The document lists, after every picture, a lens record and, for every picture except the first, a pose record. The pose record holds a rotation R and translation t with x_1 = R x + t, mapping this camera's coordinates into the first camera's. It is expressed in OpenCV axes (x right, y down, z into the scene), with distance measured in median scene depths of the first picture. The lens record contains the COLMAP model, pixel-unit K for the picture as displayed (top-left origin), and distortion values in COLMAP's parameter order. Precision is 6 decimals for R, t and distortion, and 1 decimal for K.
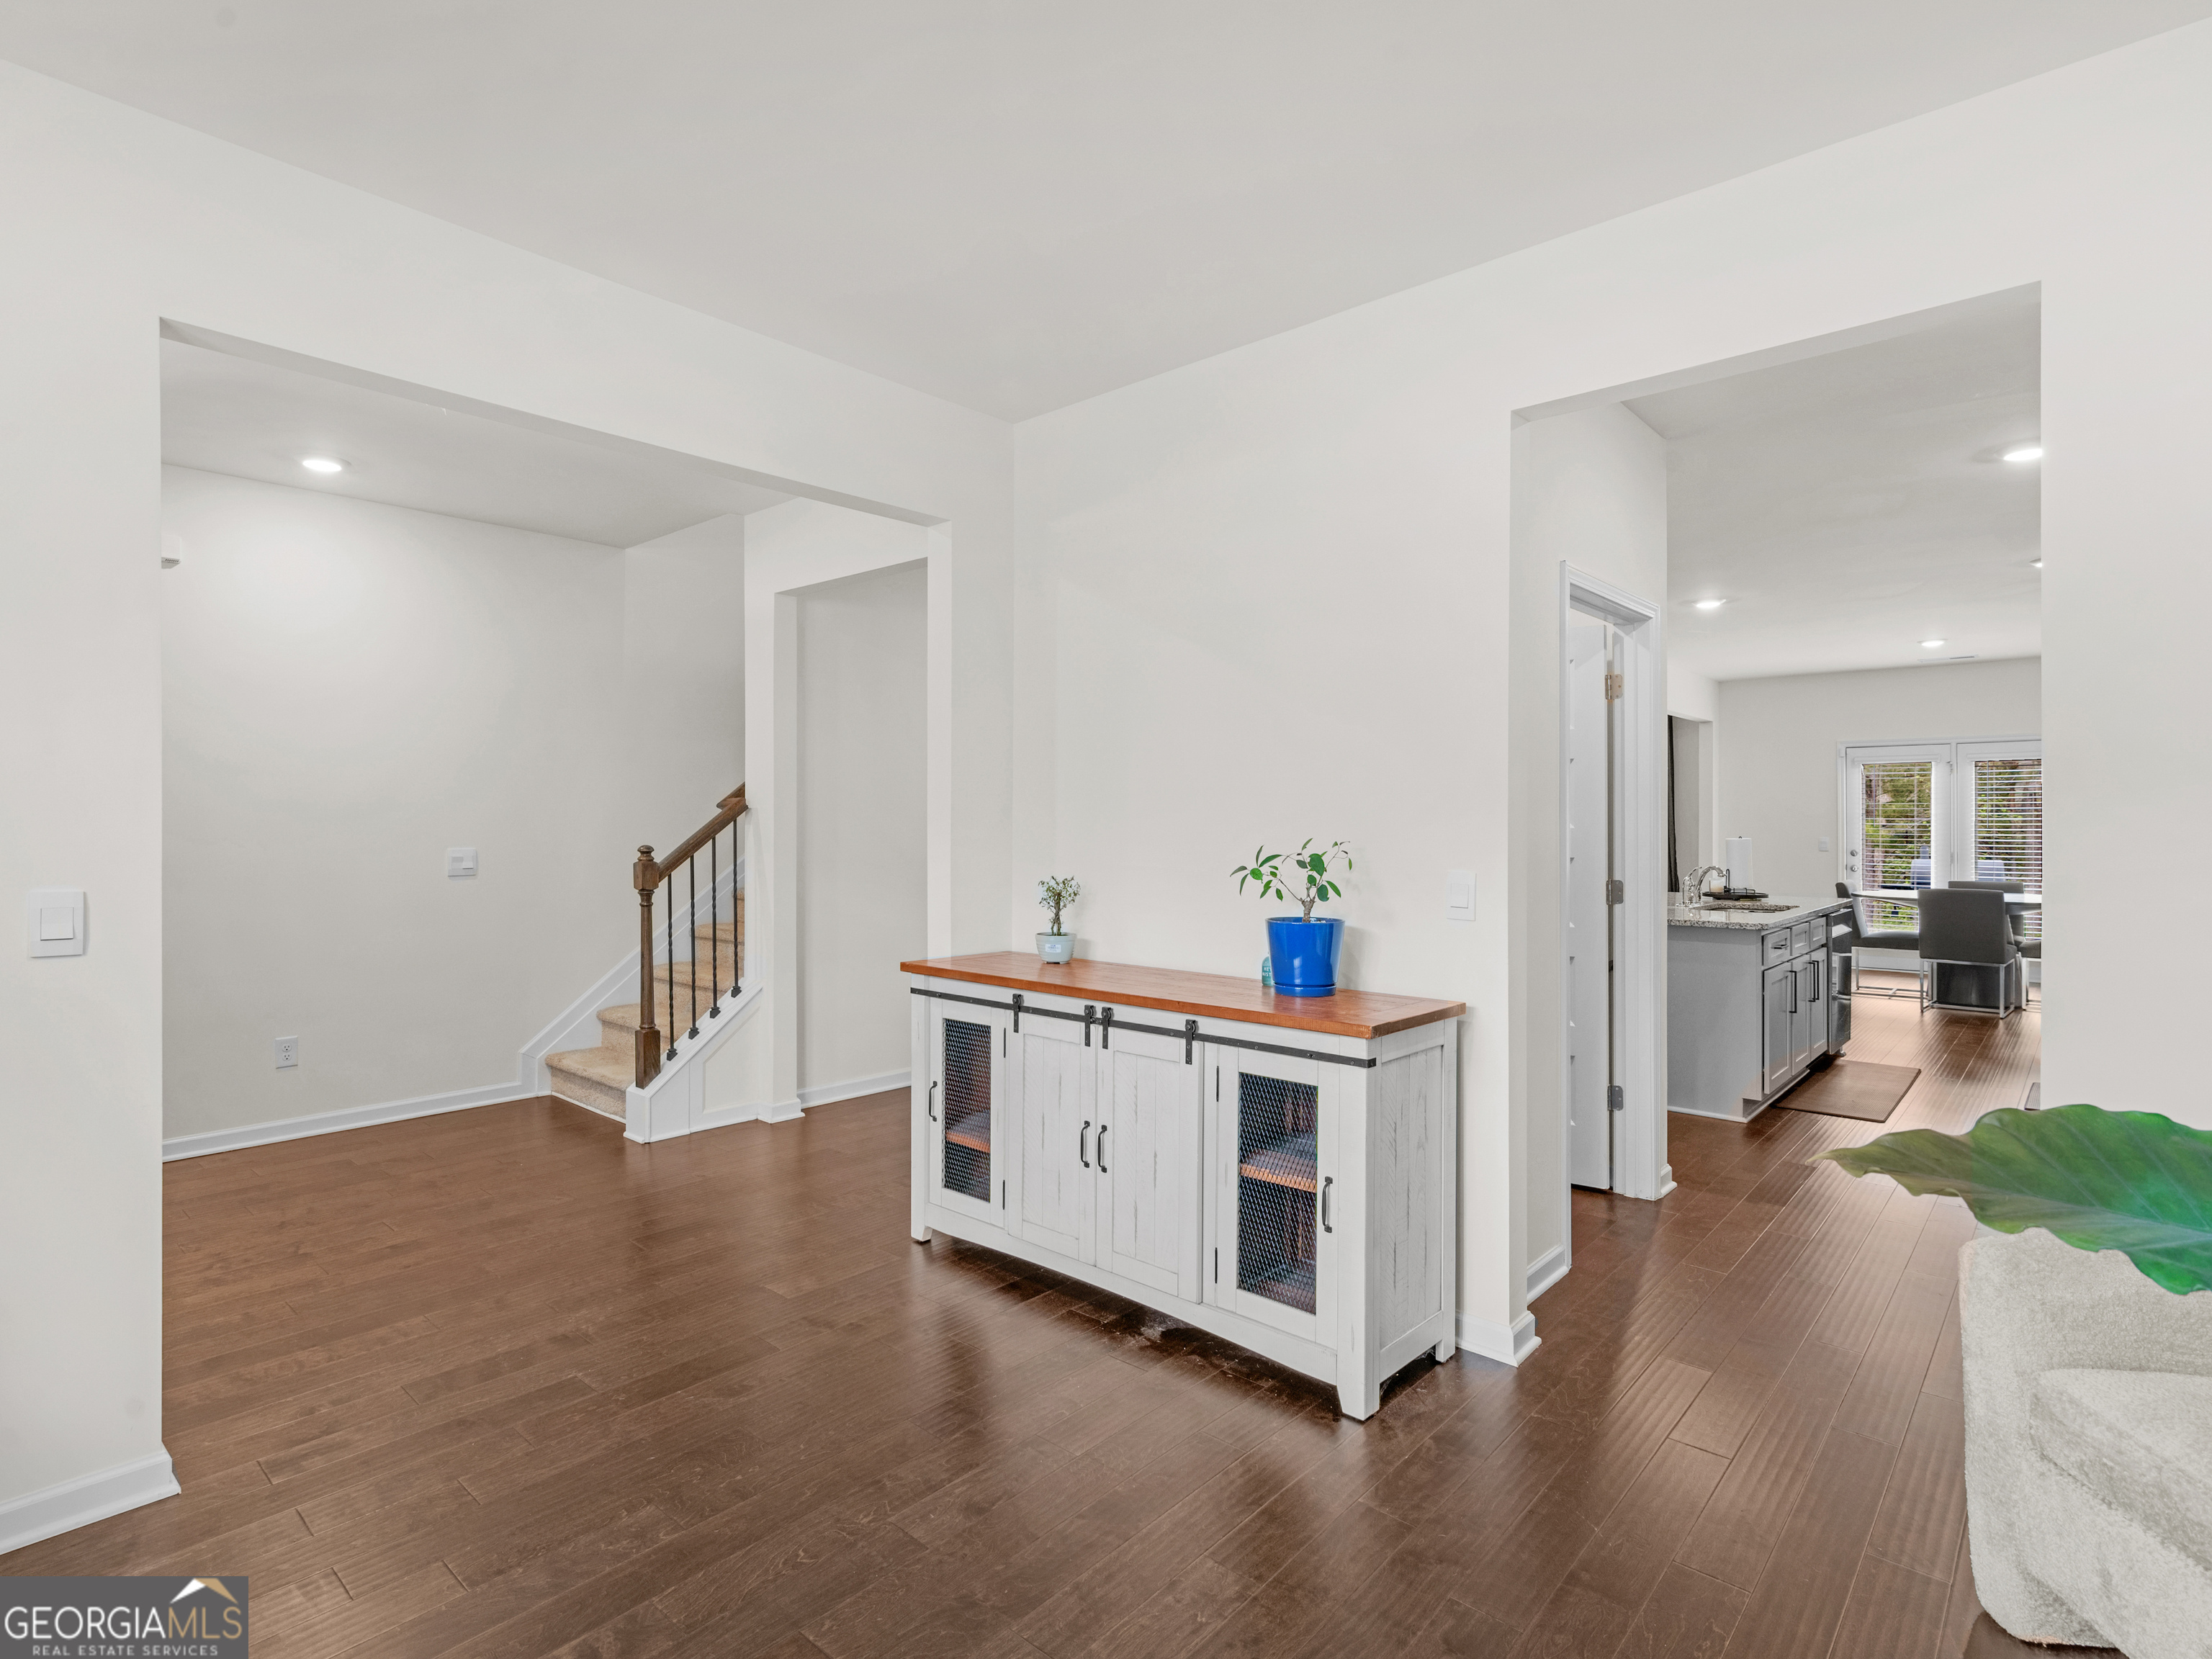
lens RADIAL K [[1146.8, 0, 1103.2], [0, 1146.8, 818.3], [0, 0, 1]] dist [0.004846, 0.000359]
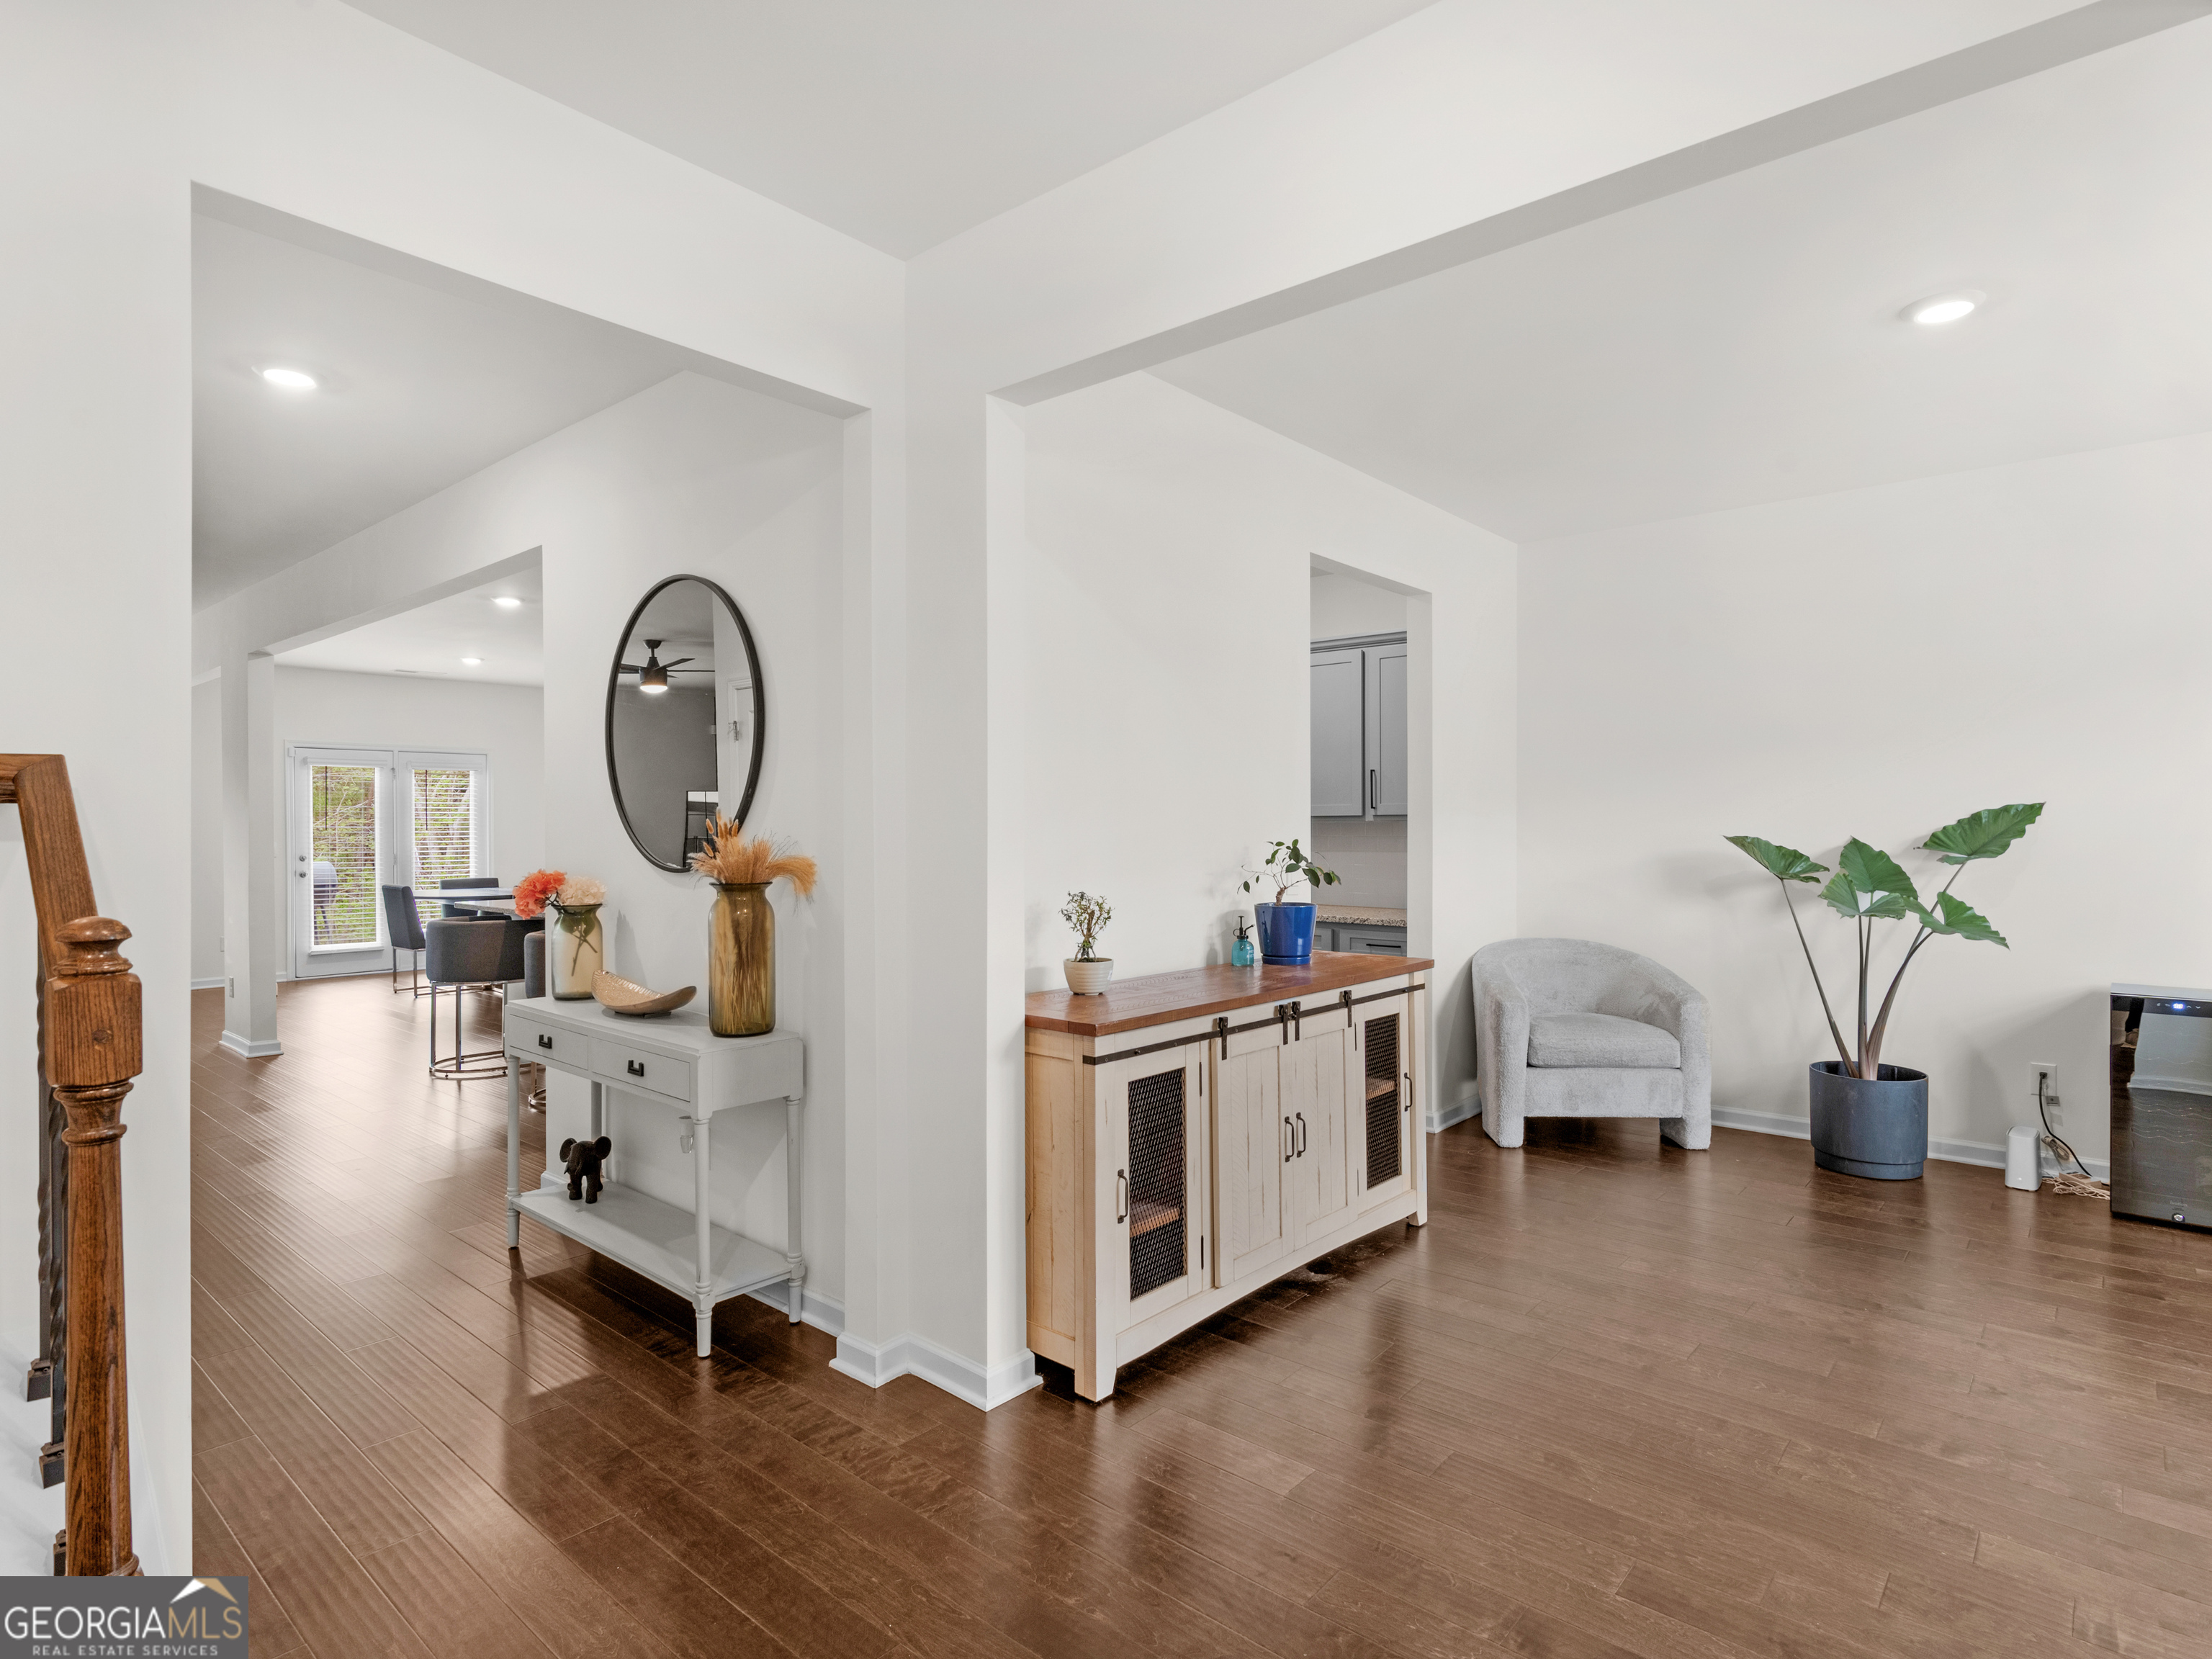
lens RADIAL K [[1146.8, 0, 1103.2], [0, 1146.8, 818.3], [0, 0, 1]] dist [0.004846, 0.000359]
pose [[-0.010542, 0.003013, 0.999940, -0.980488], [-0.000585, 0.999995, -0.003019, -0.001328], [-0.999944, -0.000617, -0.010540, 1.103235]]
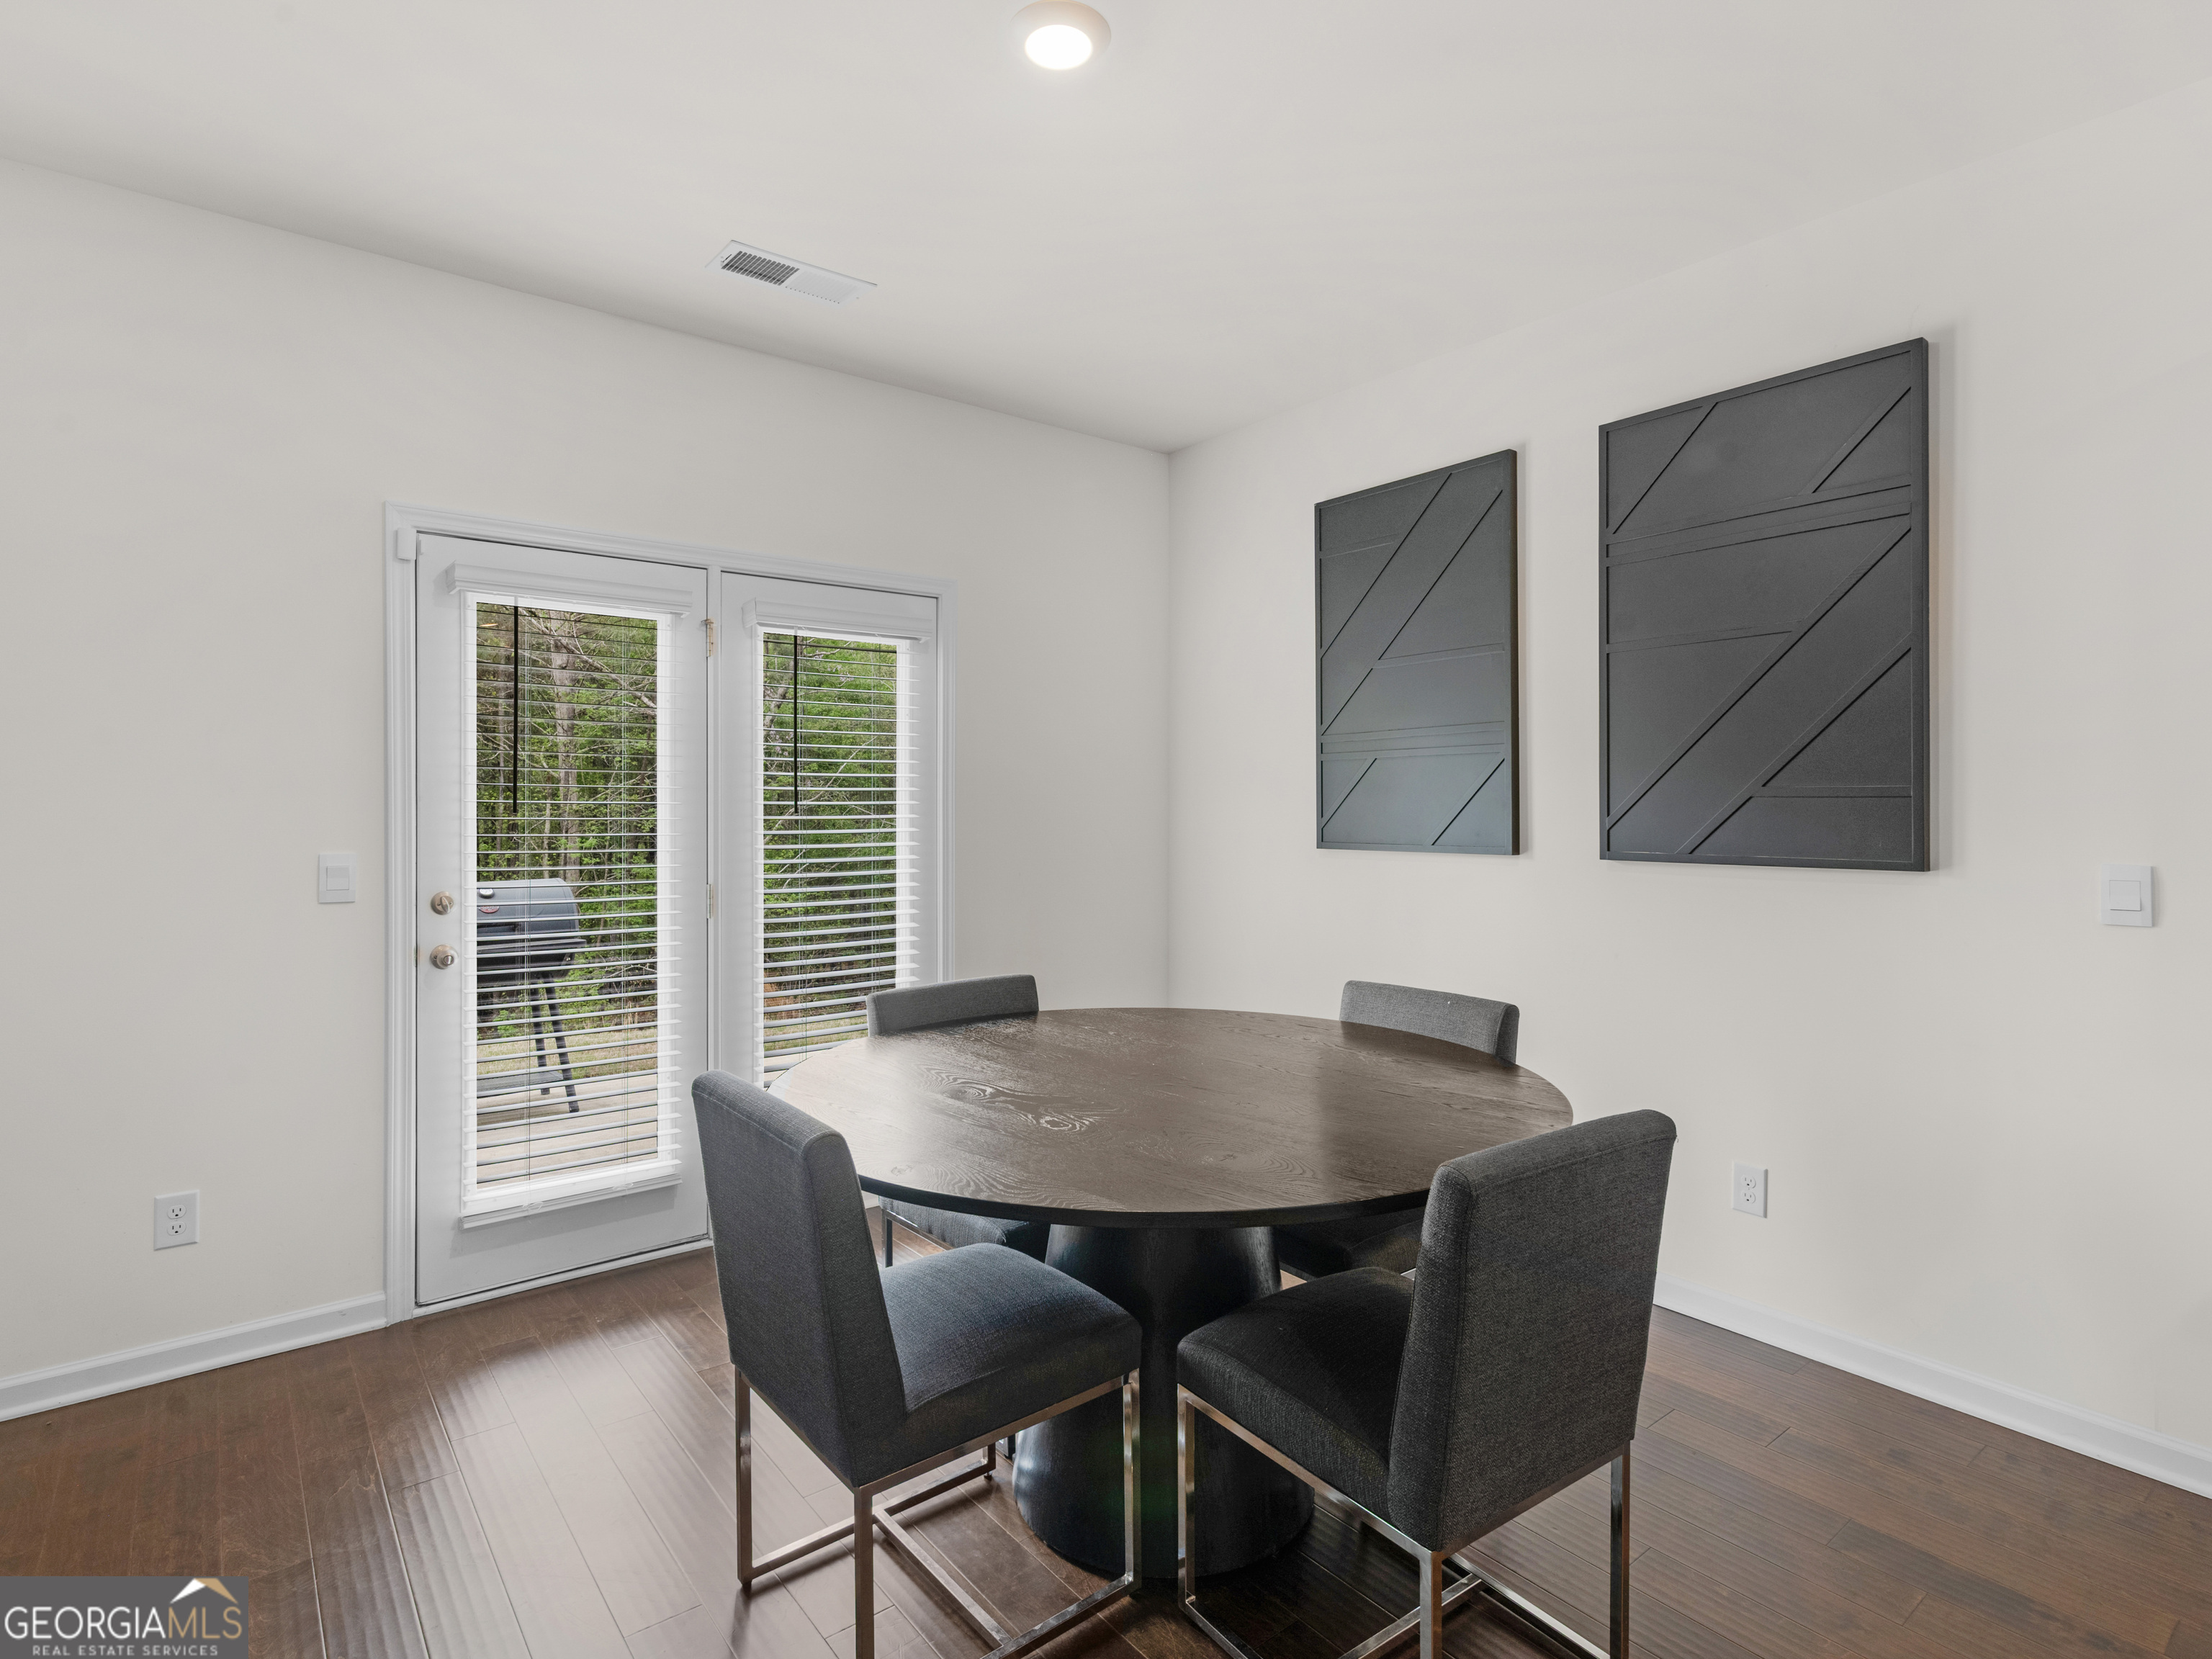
lens RADIAL K [[1075.5, 0, 1055.4], [0, 1075.5, 821.1], [0, 0, 1]] dist [-0.017441, 0.000086]
pose [[0.188066, -0.007657, 0.982127, 1.342071], [-0.009975, 0.999903, 0.009706, 0.017902], [-0.982106, -0.011622, 0.187971, 2.551579]]
